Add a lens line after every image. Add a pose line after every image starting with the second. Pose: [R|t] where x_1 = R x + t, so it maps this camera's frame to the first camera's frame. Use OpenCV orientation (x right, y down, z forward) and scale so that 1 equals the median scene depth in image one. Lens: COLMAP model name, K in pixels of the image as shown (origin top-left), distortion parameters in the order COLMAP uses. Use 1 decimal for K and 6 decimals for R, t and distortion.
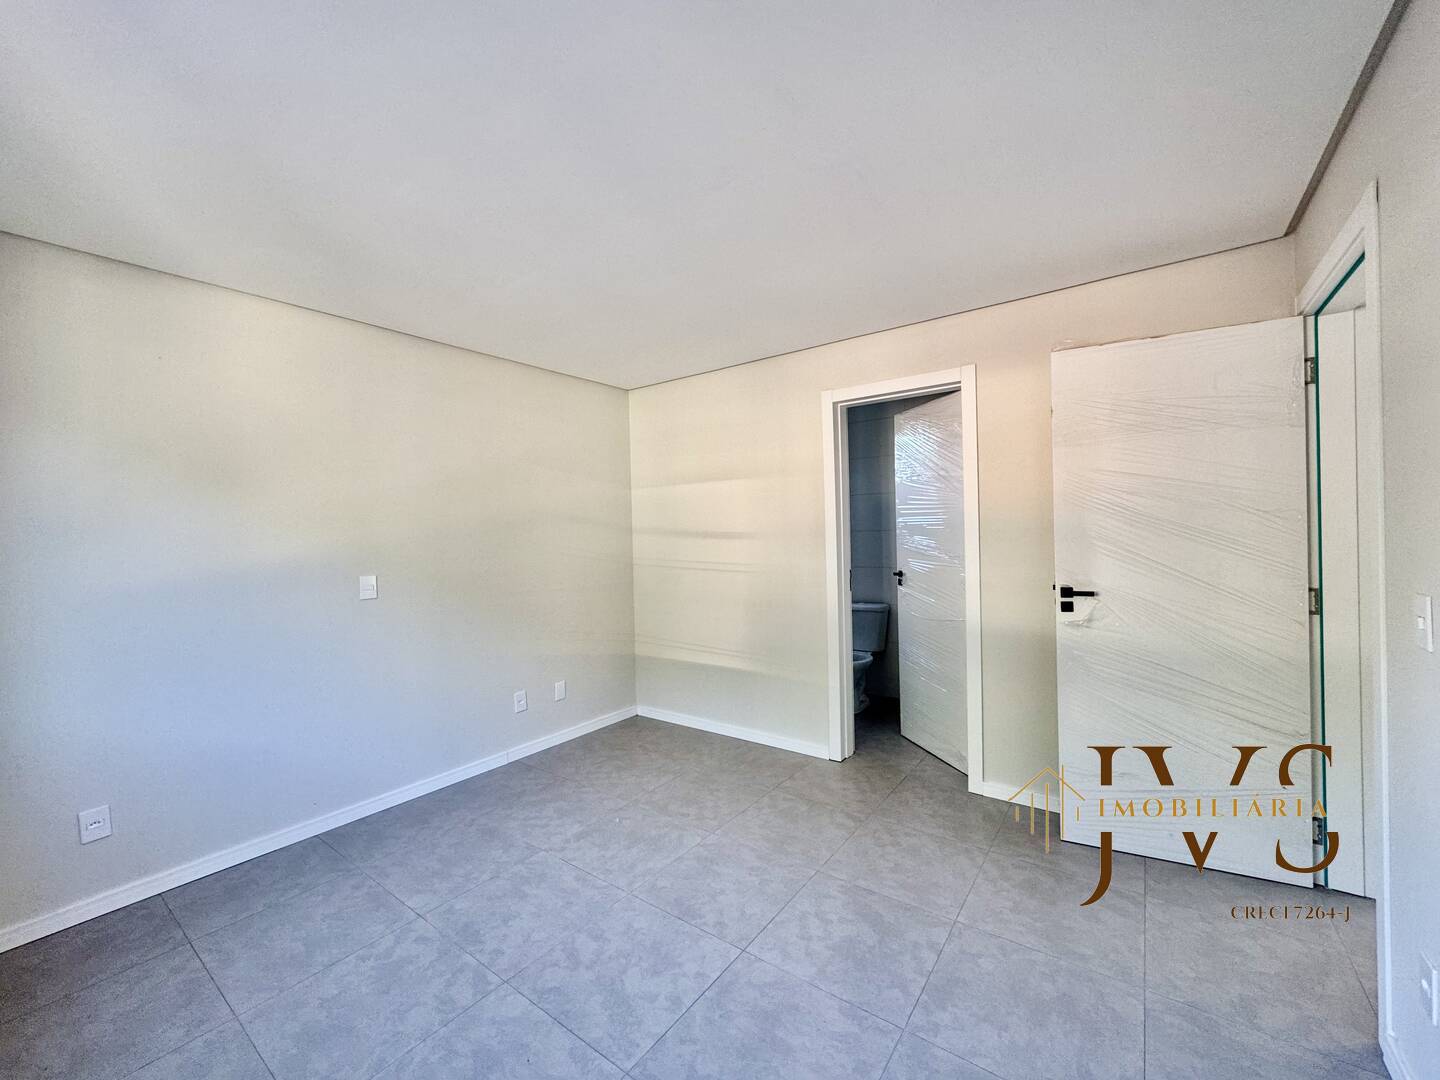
lens RADIAL K [[575.9, 0, 719.7], [0, 575.9, 538.4], [0, 0, 1]] dist [-0.000961, -0.000268]
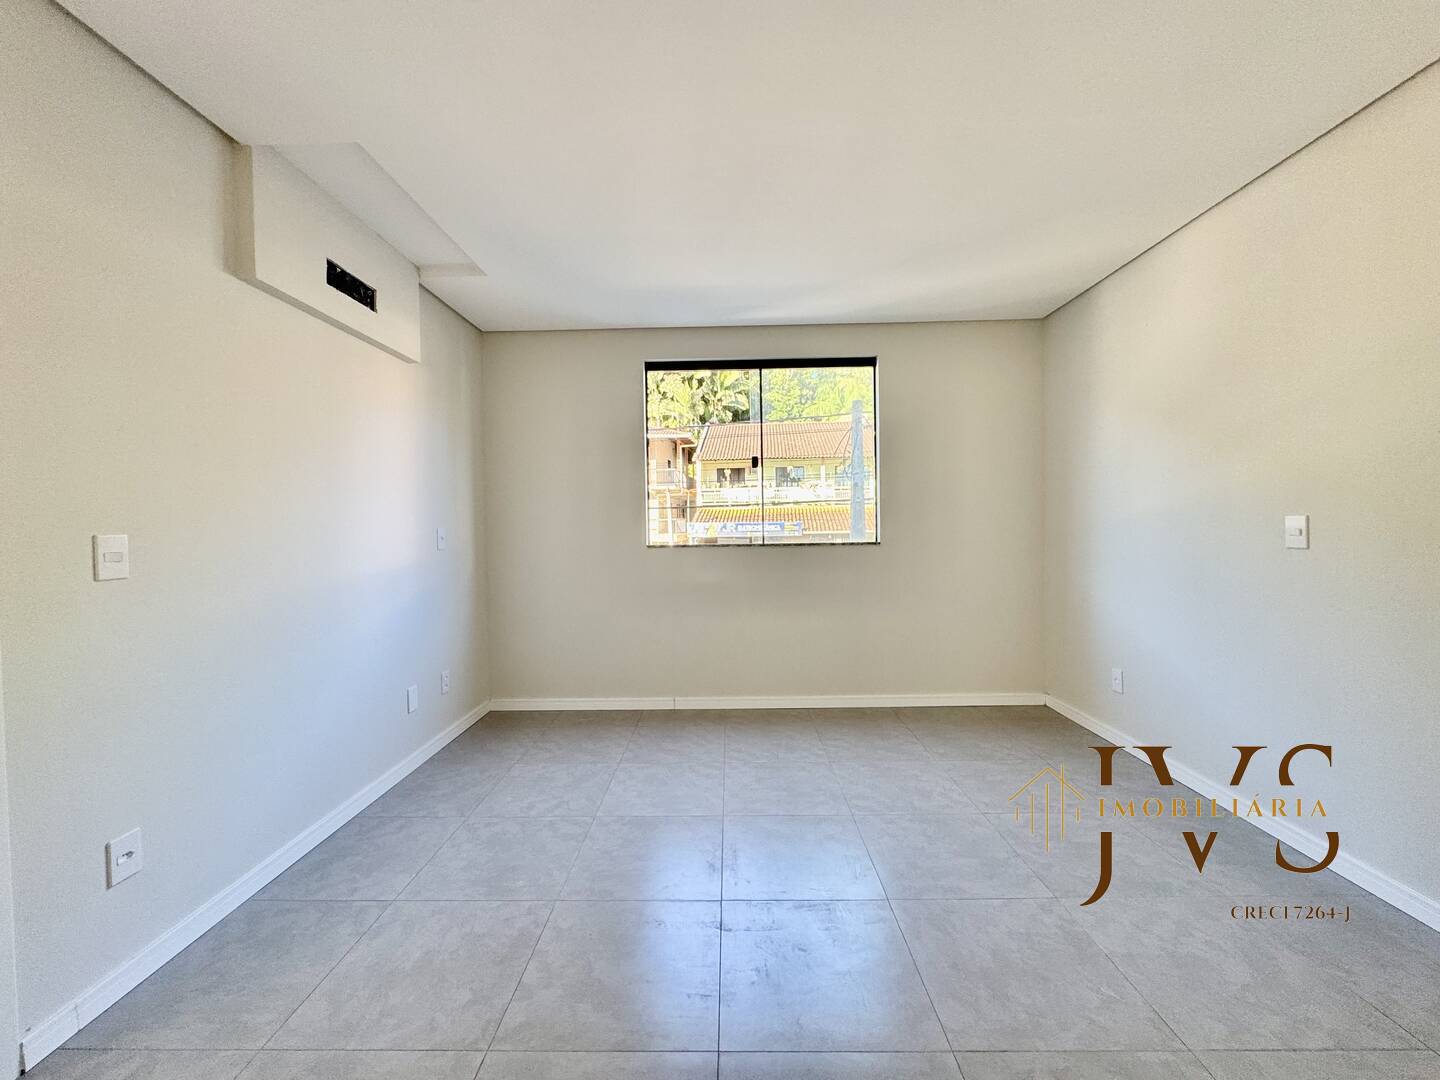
lens RADIAL K [[575.9, 0, 719.7], [0, 575.9, 538.4], [0, 0, 1]] dist [-0.000961, -0.000268]
pose [[-0.812808, 0.051210, -0.580276, 0.568251], [0.030358, 0.998499, 0.045595, 0.059003], [0.581739, 0.019444, -0.813143, 1.746872]]
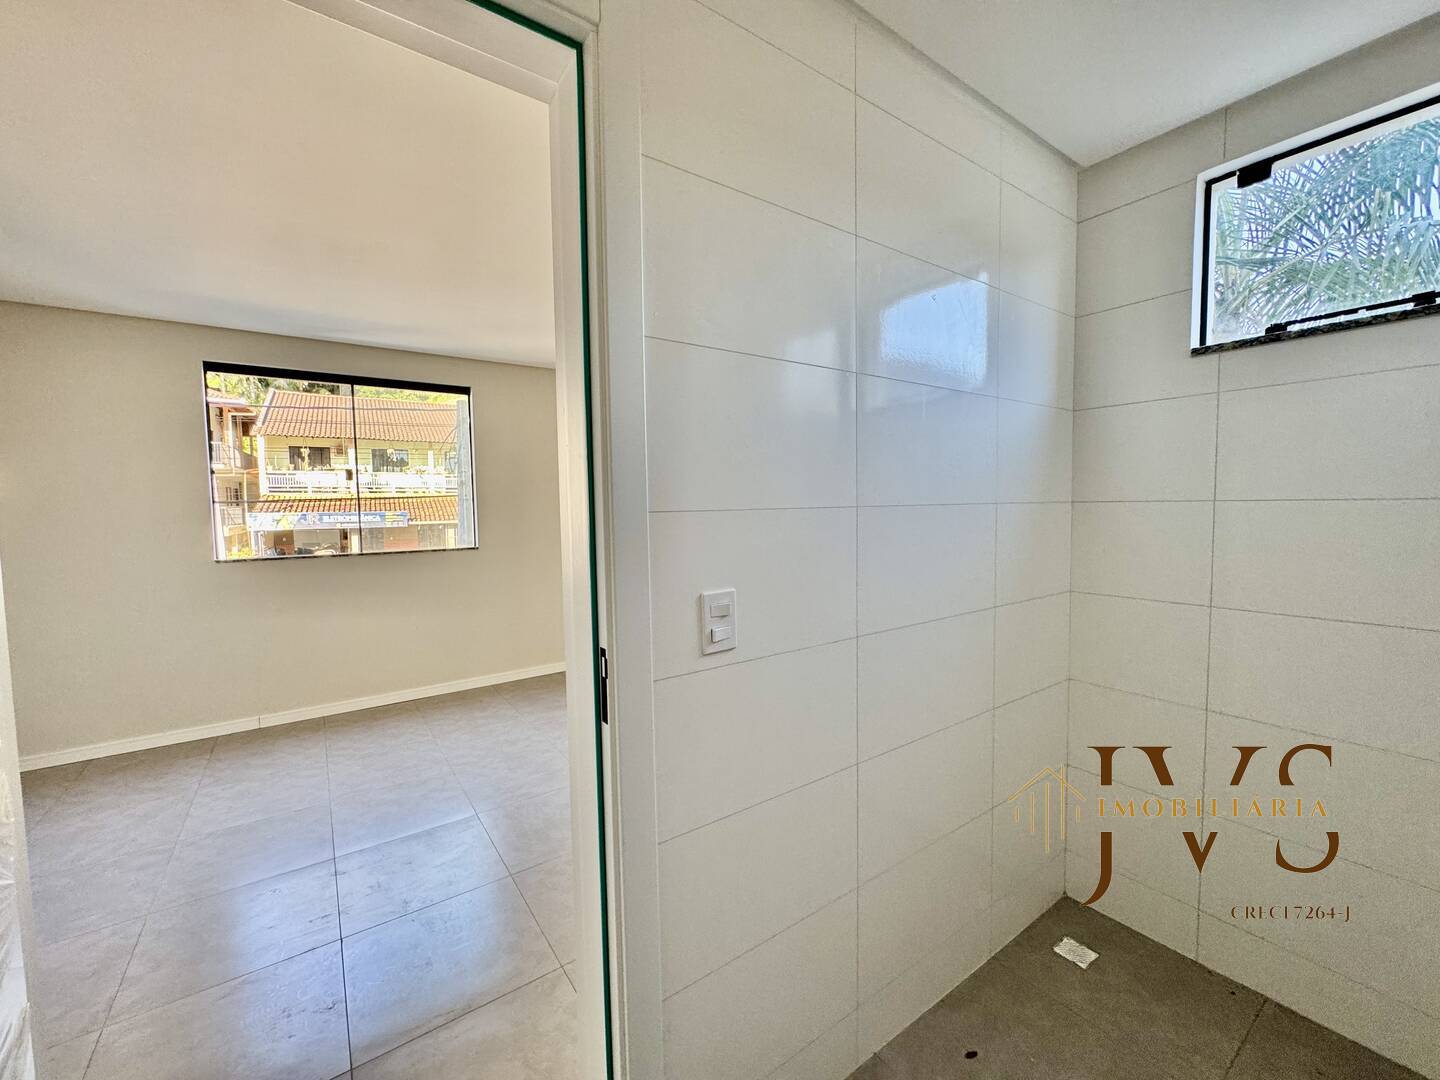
lens RADIAL K [[575.9, 0, 719.7], [0, 575.9, 538.4], [0, 0, 1]] dist [-0.000961, -0.000268]
pose [[-0.307553, 0.085865, -0.947649, 0.859586], [0.013644, 0.996216, 0.085837, -0.039230], [0.951433, 0.013470, -0.307560, 2.086622]]
